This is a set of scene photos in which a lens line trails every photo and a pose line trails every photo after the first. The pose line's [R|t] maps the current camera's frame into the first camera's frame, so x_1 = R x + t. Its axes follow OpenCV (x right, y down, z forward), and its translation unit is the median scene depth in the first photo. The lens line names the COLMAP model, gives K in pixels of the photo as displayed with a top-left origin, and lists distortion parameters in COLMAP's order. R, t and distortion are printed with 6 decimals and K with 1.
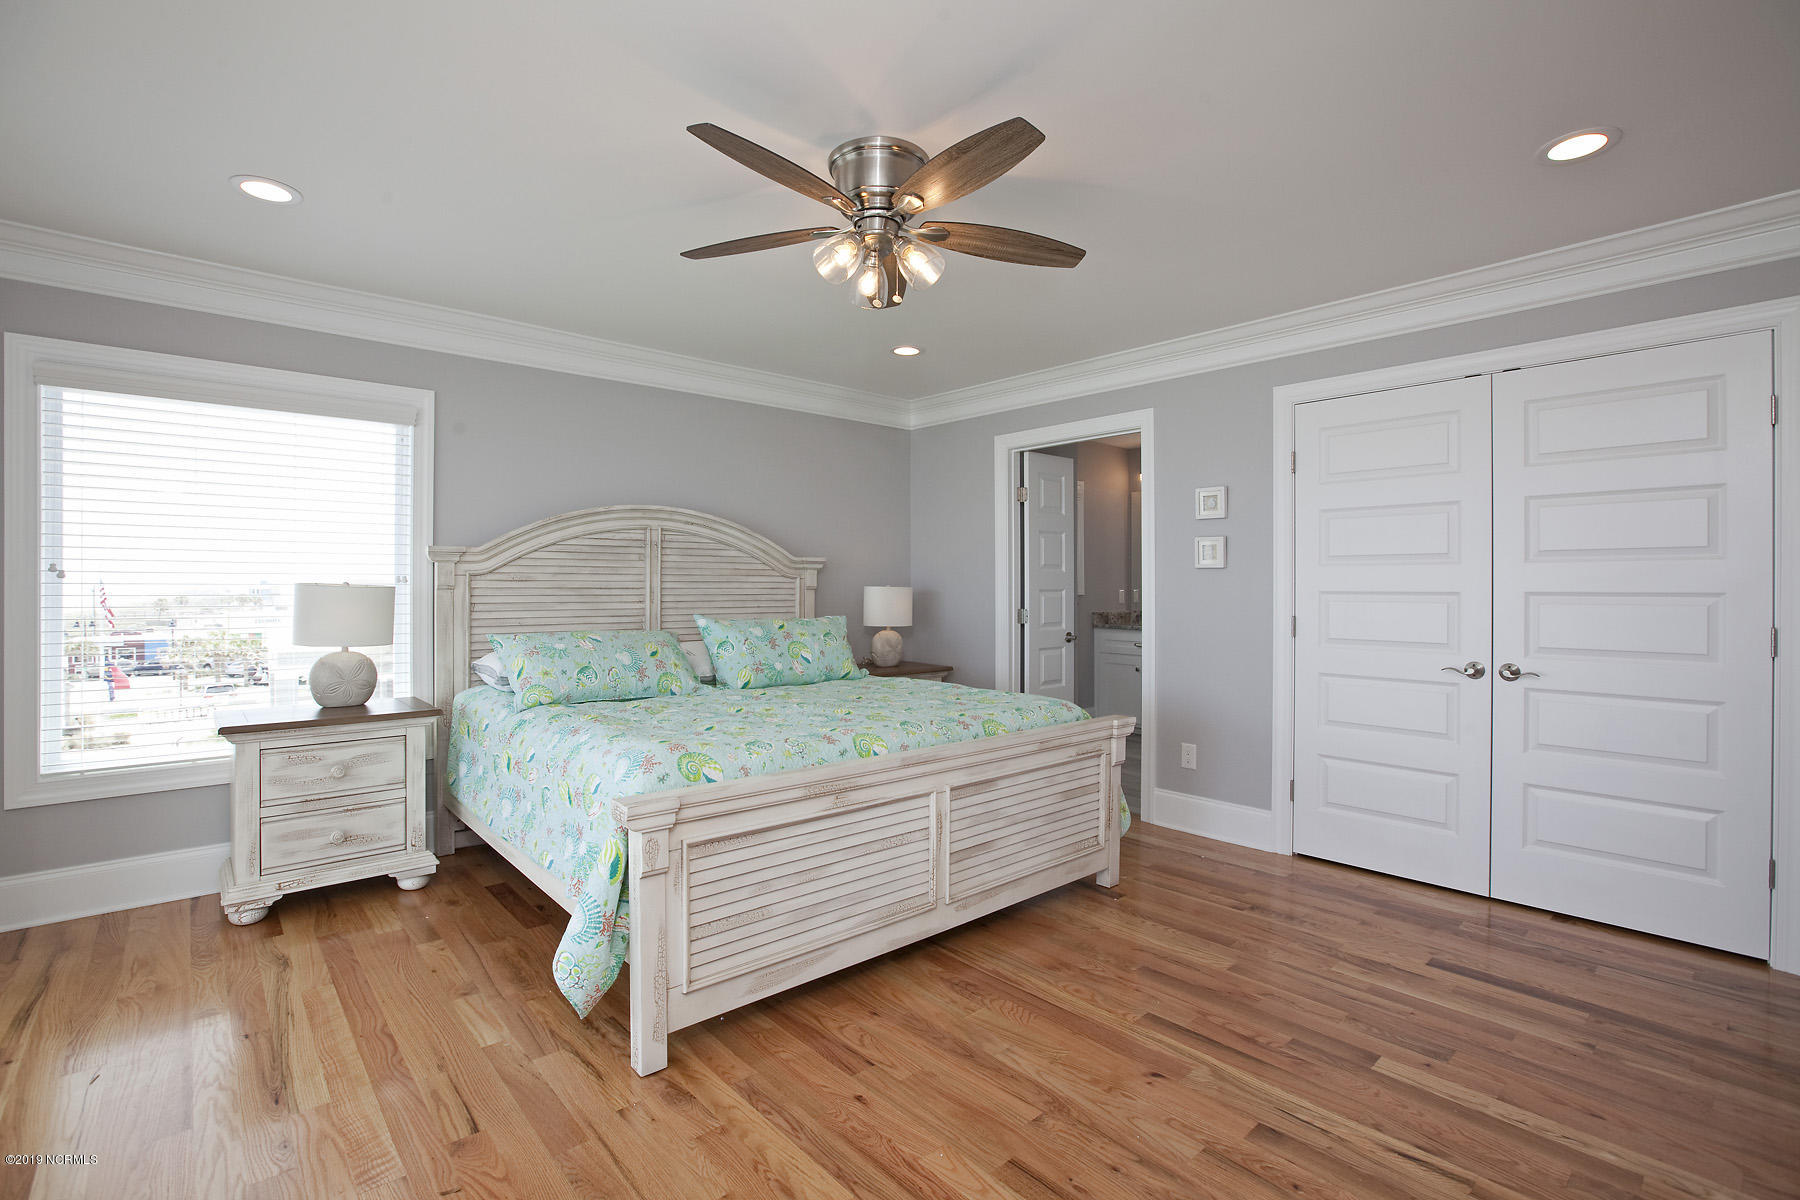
lens RADIAL K [[821.1, 0, 894.0], [0, 821.1, 591.6], [0, 0, 1]] dist [-0.031518, 0.001289]
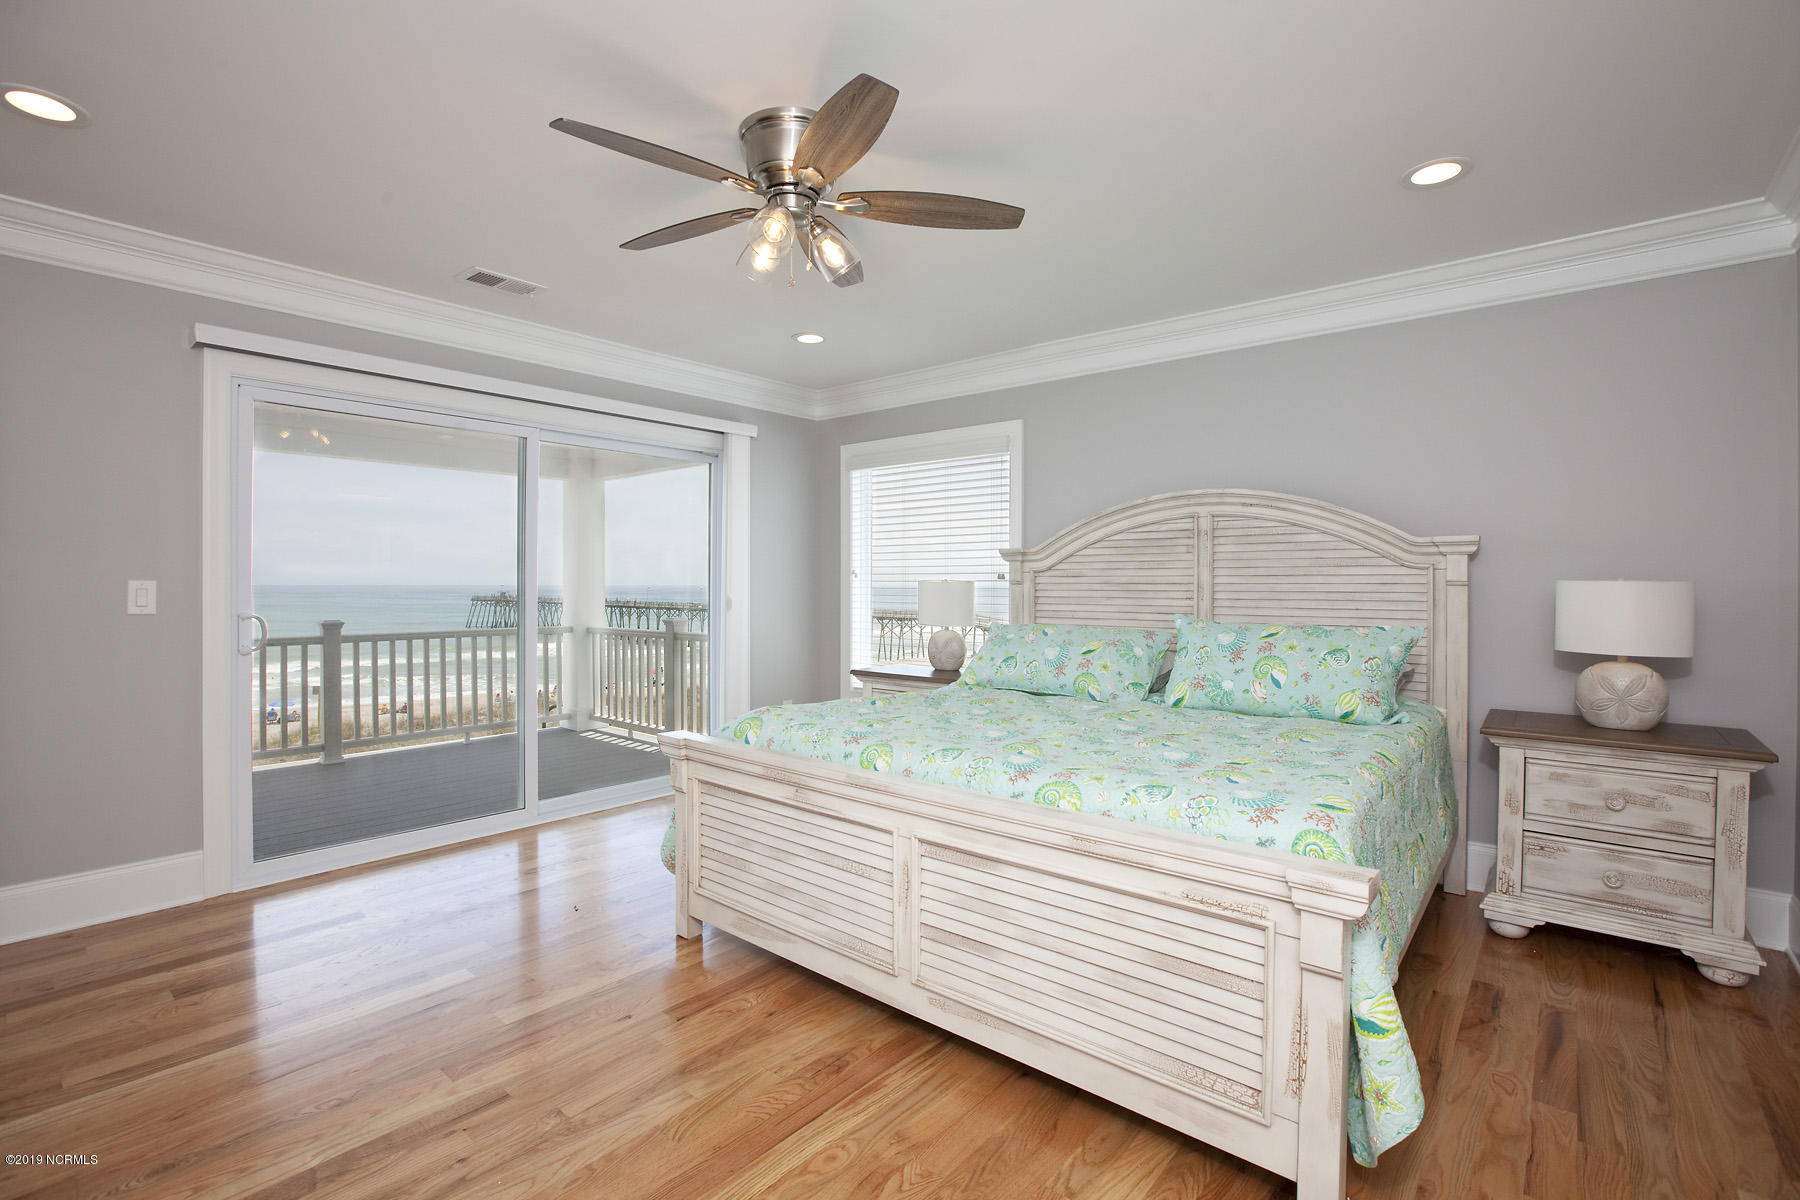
lens RADIAL K [[821.1, 0, 894.0], [0, 821.1, 591.6], [0, 0, 1]] dist [-0.031518, 0.001289]
pose [[0.149511, 0.008379, -0.988725, 0.614051], [-0.006037, 0.999953, 0.007561, -0.000016], [0.988742, 0.004839, 0.149555, 0.635078]]
